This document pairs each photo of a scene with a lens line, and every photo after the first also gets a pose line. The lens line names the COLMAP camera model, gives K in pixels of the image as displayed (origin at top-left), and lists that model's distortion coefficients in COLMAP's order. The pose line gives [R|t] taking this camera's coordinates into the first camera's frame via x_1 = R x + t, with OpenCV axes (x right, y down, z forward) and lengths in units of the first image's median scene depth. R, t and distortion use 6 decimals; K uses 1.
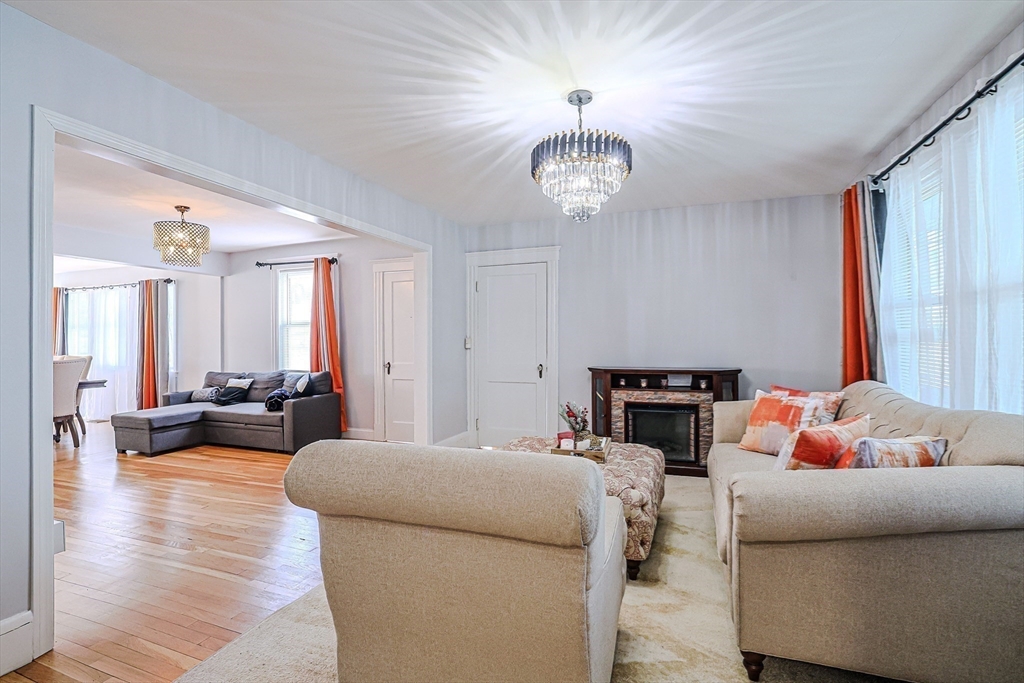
lens RADIAL K [[478.8, 0, 501.6], [0, 478.8, 335.3], [0, 0, 1]] dist [-0.038747, 0.006604]
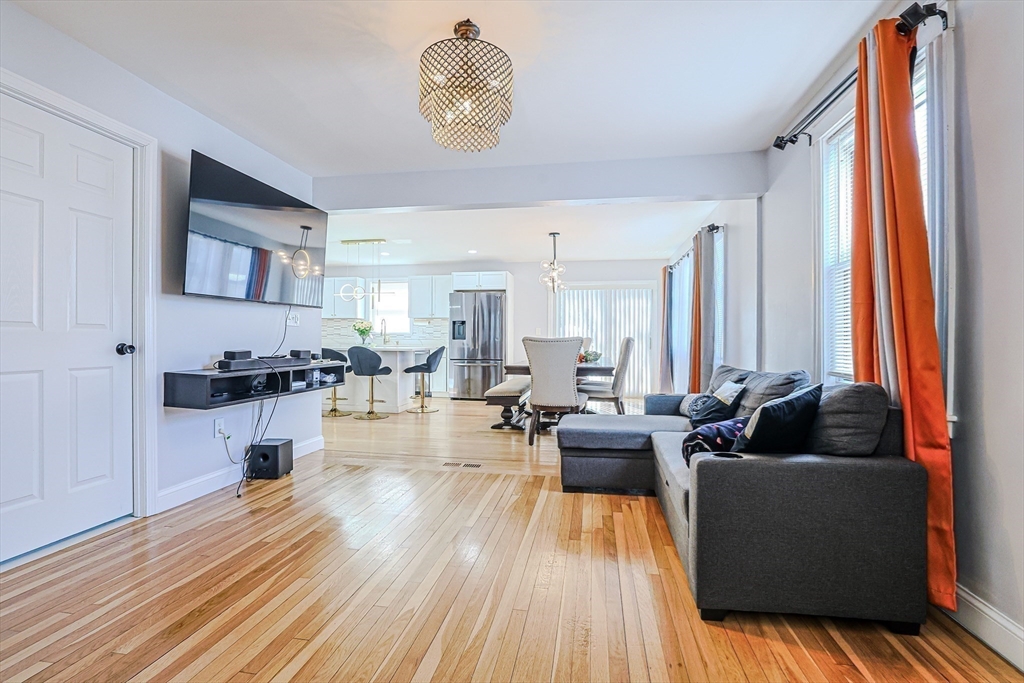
lens RADIAL K [[478.8, 0, 502.2], [0, 478.8, 338.9], [0, 0, 1]] dist [-0.038747, 0.006604]
pose [[0.174572, 0.008181, -0.984610, -0.147152], [0.004052, 0.999951, 0.009027, 0.055354], [0.984636, -0.005565, 0.174531, 0.928906]]
